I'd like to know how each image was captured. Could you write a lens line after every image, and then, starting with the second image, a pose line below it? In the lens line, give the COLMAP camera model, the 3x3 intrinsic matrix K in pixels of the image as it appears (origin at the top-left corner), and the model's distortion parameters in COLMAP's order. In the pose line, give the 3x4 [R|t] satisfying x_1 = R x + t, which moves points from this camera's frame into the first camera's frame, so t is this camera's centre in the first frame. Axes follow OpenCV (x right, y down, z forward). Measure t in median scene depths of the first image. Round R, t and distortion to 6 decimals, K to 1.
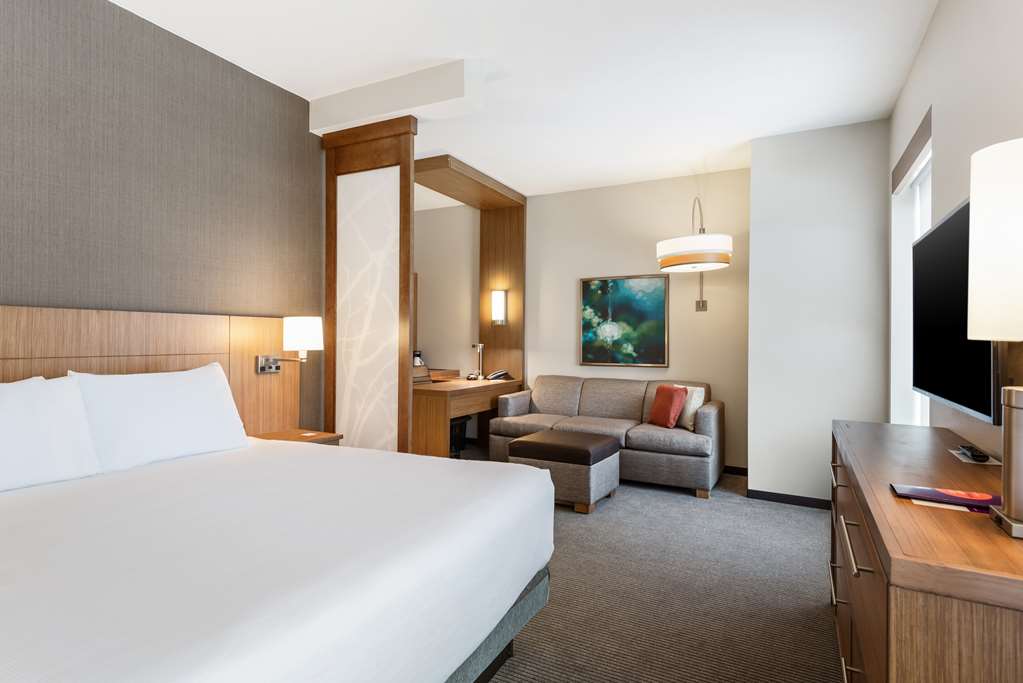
lens RADIAL K [[529.5, 0, 512.5], [0, 529.5, 340.9], [0, 0, 1]] dist [0.004757, -0.000141]
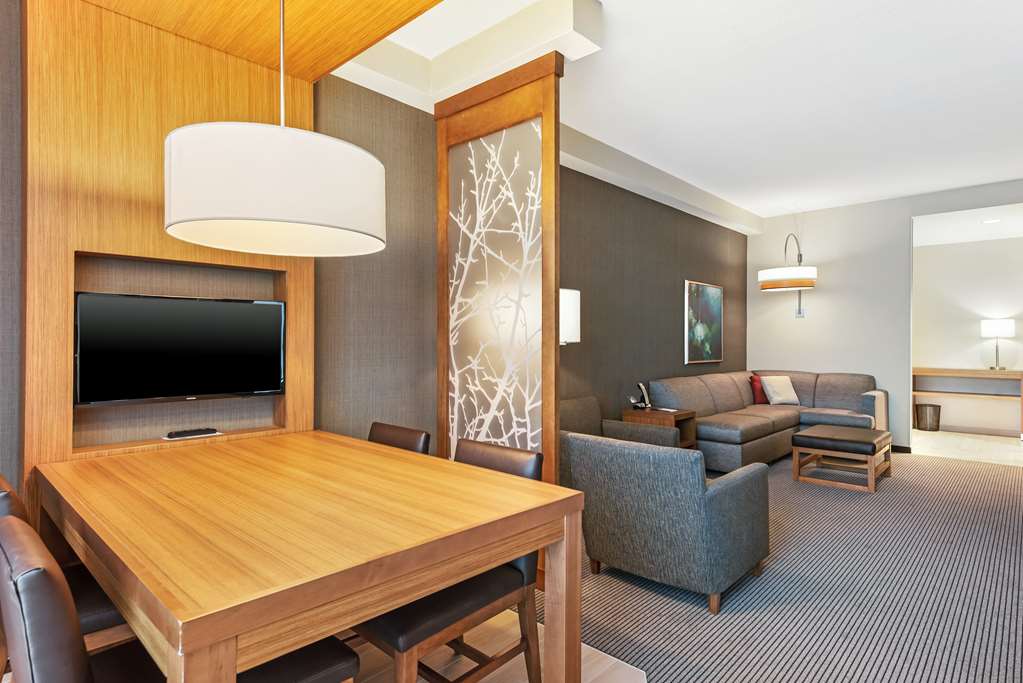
lens RADIAL K [[557.5, 0, 517.4], [0, 557.5, 344.7], [0, 0, 1]] dist [-0.020613, 0.001424]
pose [[0.247953, -0.007146, 0.968746, -1.032014], [0.003635, 0.999973, 0.006446, 0.000148], [-0.968765, 0.001923, 0.247972, 1.093223]]
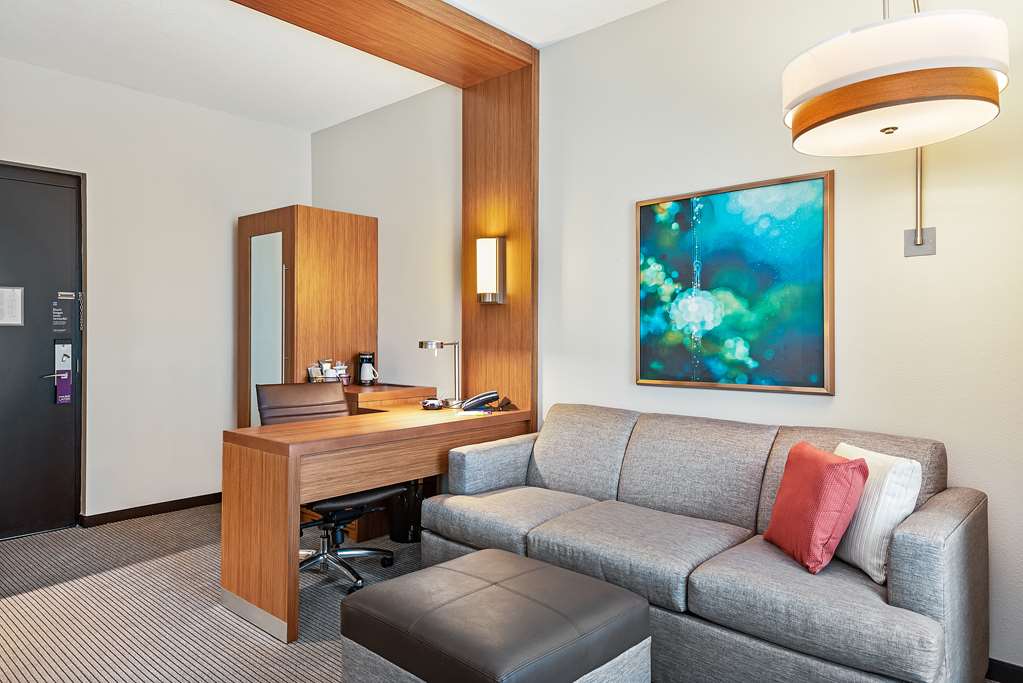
lens RADIAL K [[664.5, 0, 512.0], [0, 664.5, 341.0], [0, 0, 1]] dist [0.012900, -0.000469]
pose [[0.970335, -0.004101, -0.241730, 0.169712], [0.006592, 0.999933, 0.009495, 0.000697], [0.241675, -0.010807, 0.970297, 0.414036]]
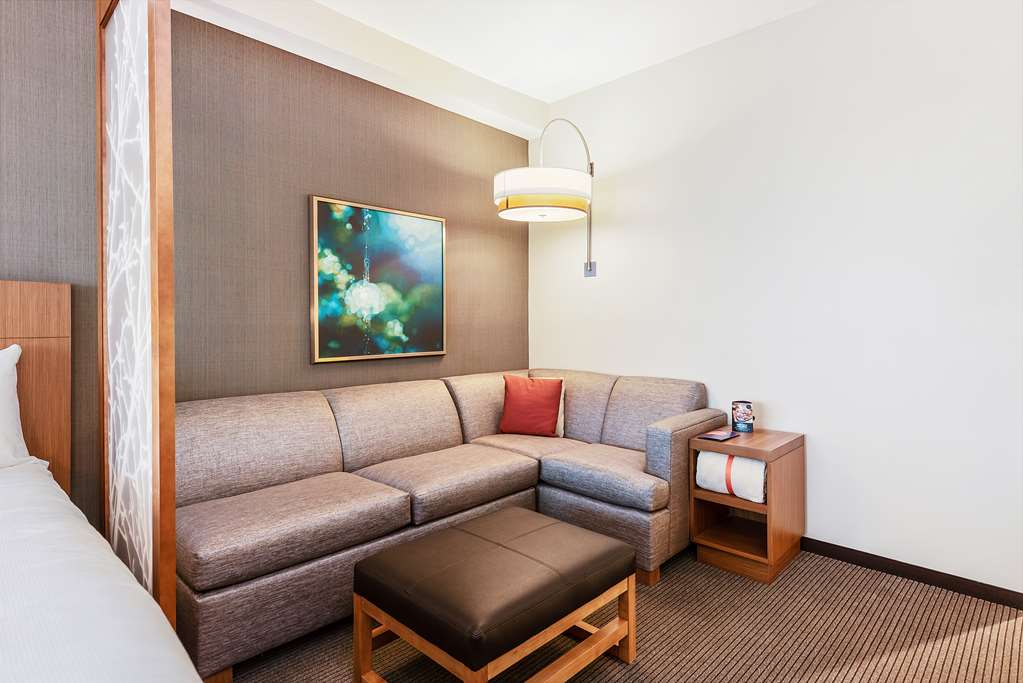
lens RADIAL K [[529.5, 0, 514.5], [0, 529.5, 327.9], [0, 0, 1]] dist [0.004757, -0.000141]
pose [[0.251869, -0.013999, 0.967660, -0.329528], [0.010795, 0.999874, 0.011655, 0.007874], [-0.967701, 0.007510, 0.251988, 0.712751]]
